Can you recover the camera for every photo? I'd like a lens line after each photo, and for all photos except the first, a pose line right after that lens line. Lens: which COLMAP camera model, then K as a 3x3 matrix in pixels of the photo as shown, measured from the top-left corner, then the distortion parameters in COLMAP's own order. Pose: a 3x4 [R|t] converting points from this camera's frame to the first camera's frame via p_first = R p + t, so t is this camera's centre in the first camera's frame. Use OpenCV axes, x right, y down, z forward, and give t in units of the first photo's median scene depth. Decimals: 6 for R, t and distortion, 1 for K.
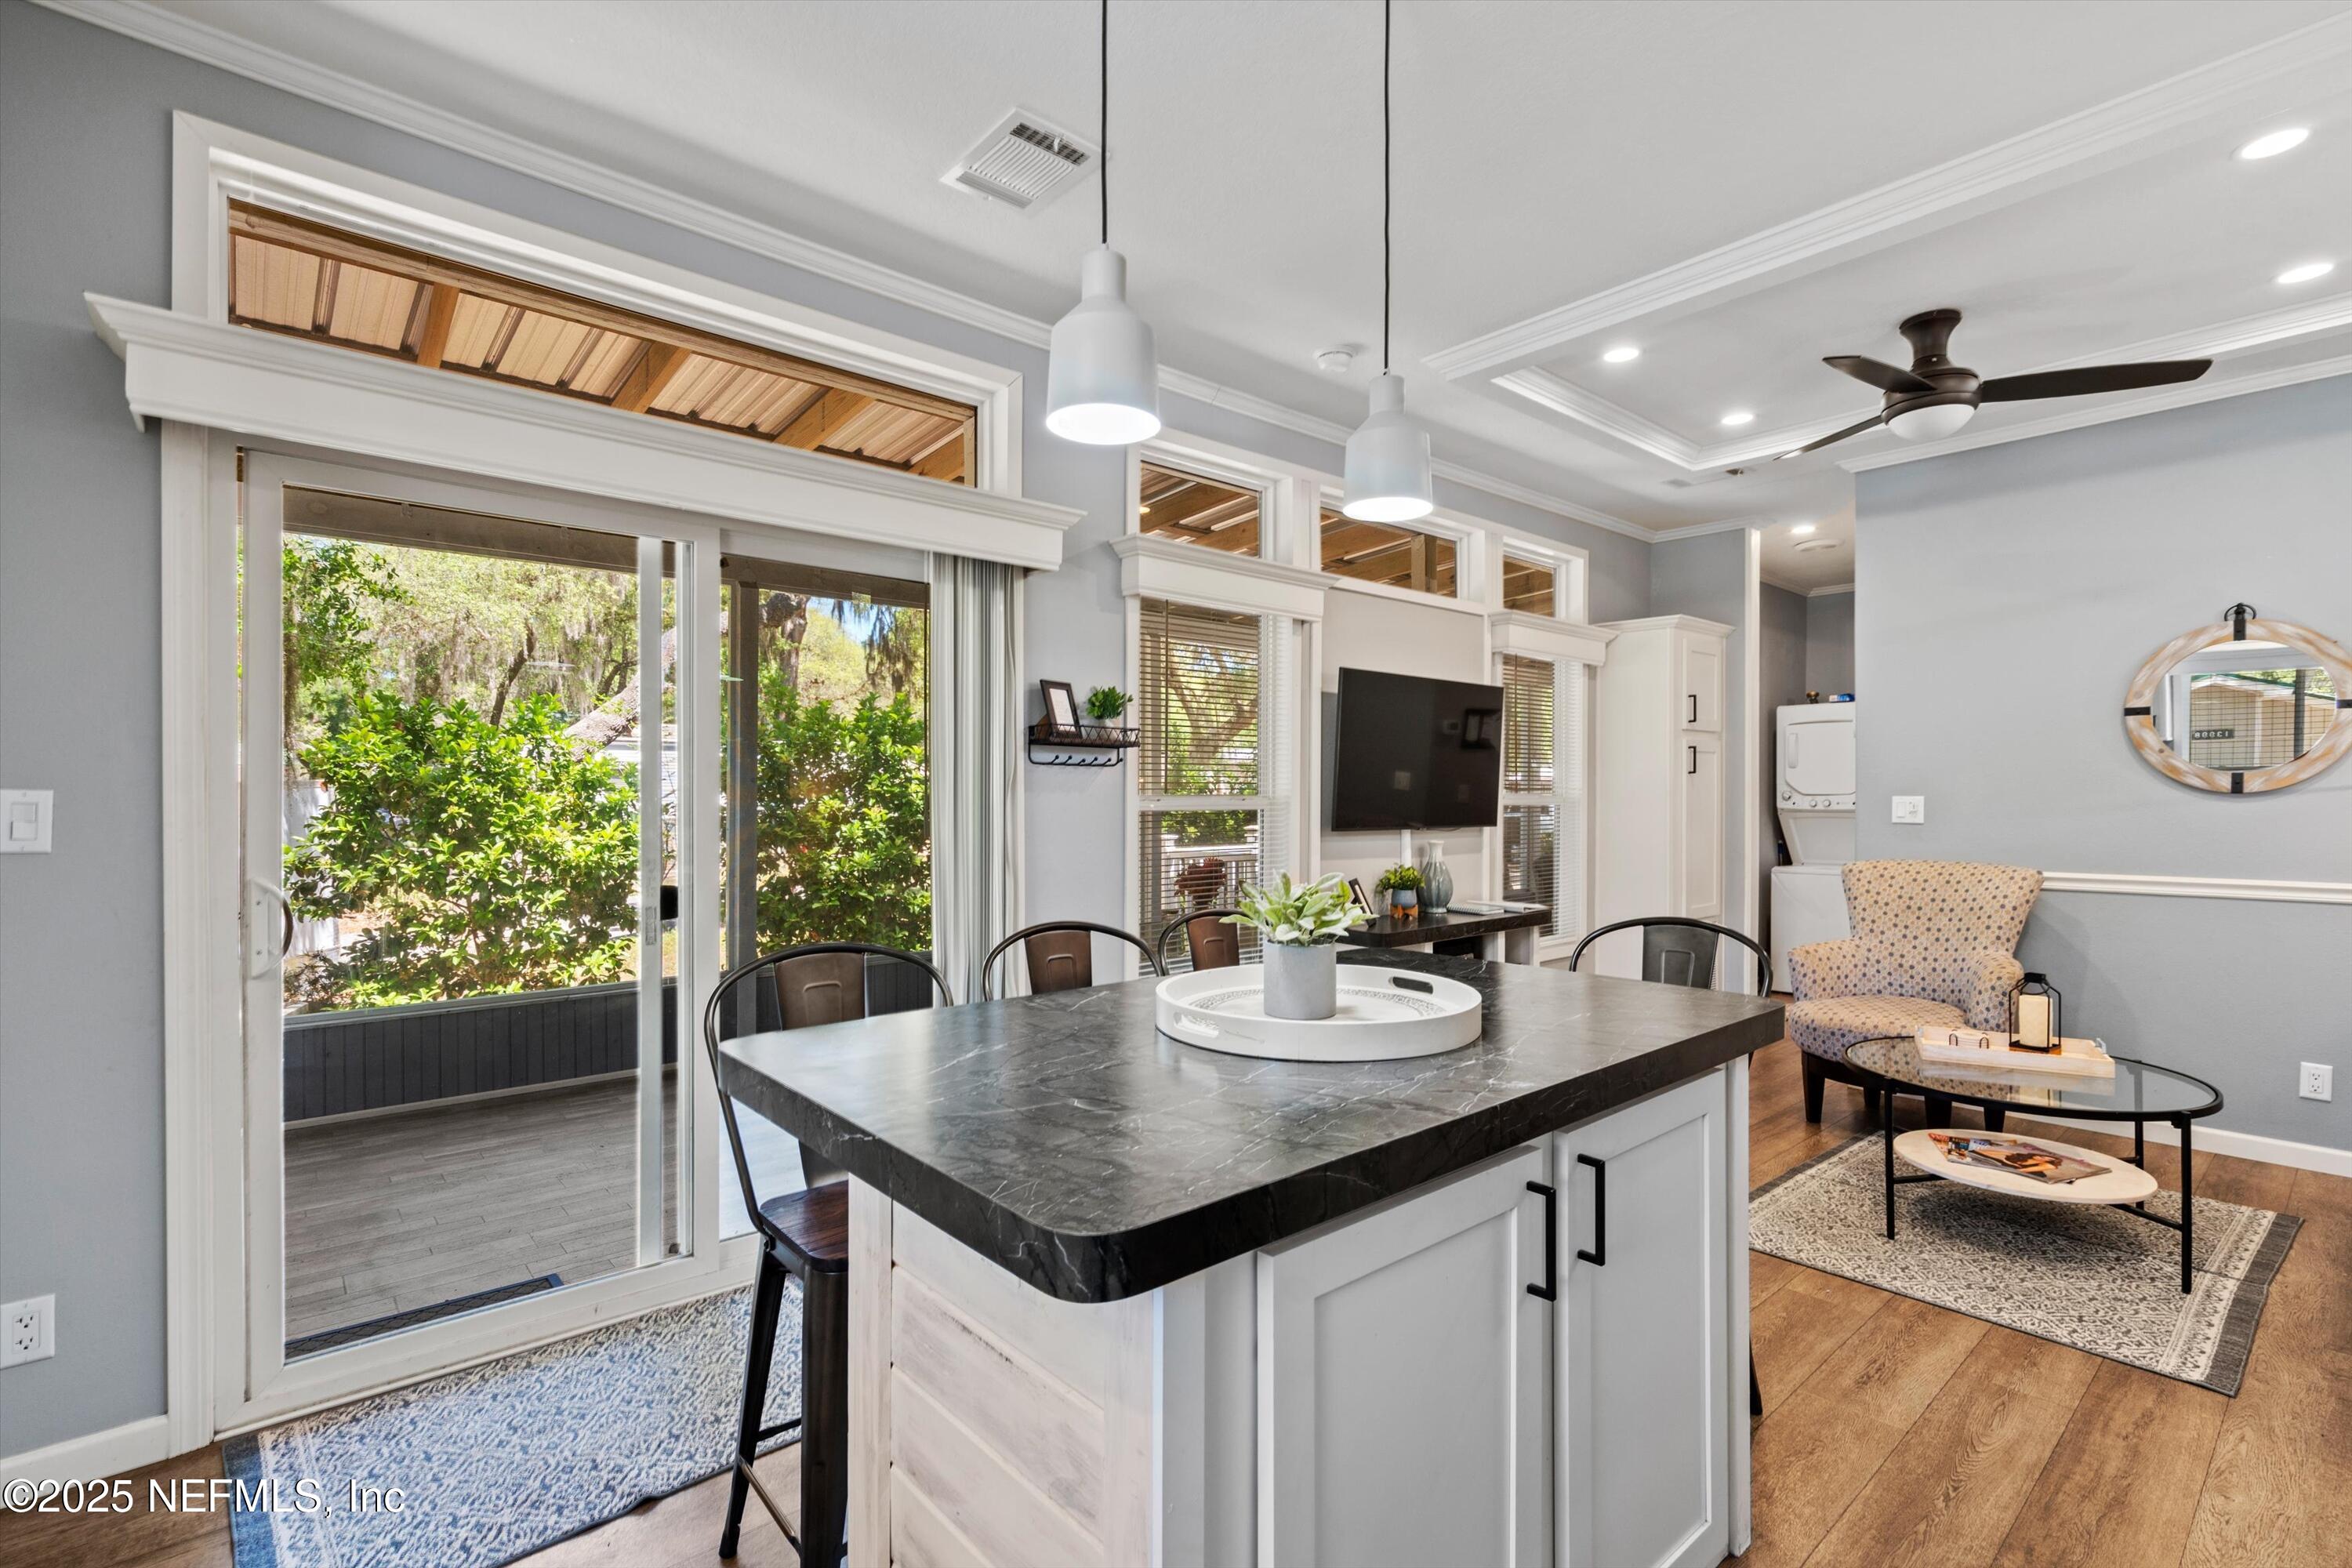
lens RADIAL K [[1075.1, 0, 1181.7], [0, 1075.1, 792.5], [0, 0, 1]] dist [-0.002007, 0.000419]
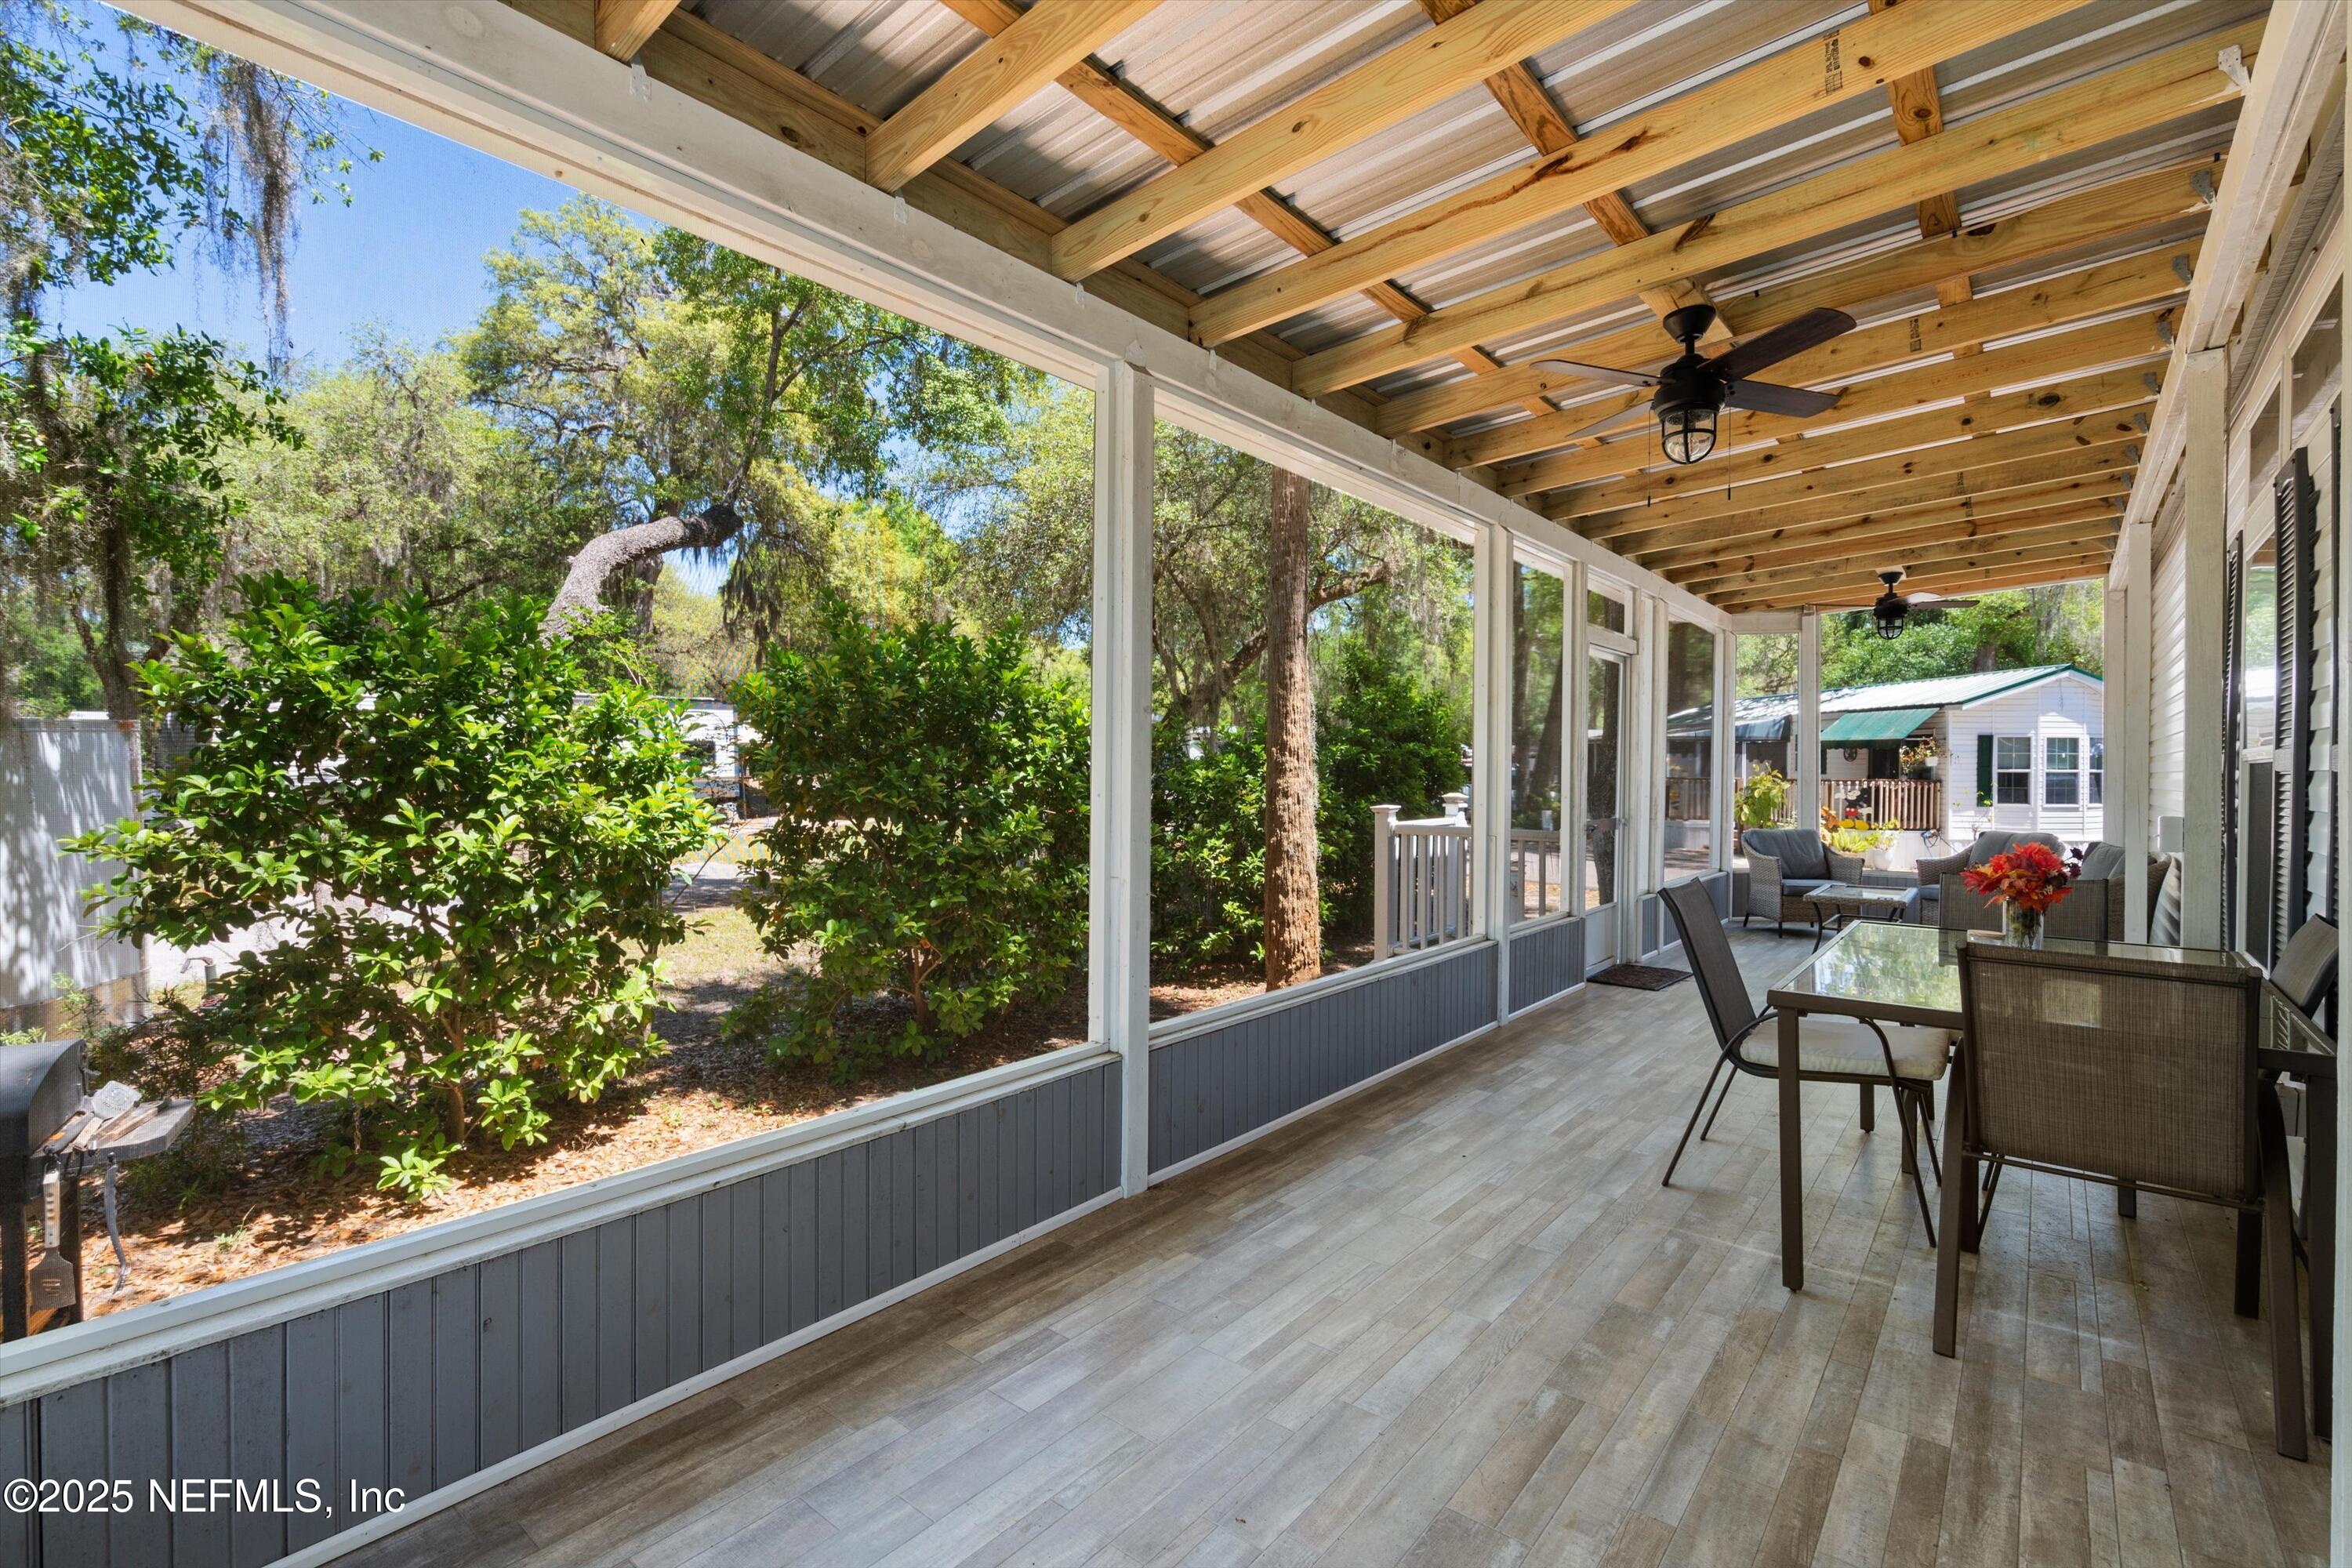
lens RADIAL K [[1075.1, 0, 1174.1], [0, 1075.1, 770.8], [0, 0, 1]] dist [-0.002007, 0.000419]
pose [[0.986746, 0.006183, 0.162154, -0.329861], [-0.007339, 0.999952, 0.006527, 0.012804], [-0.162105, -0.007631, 0.986744, 0.297727]]
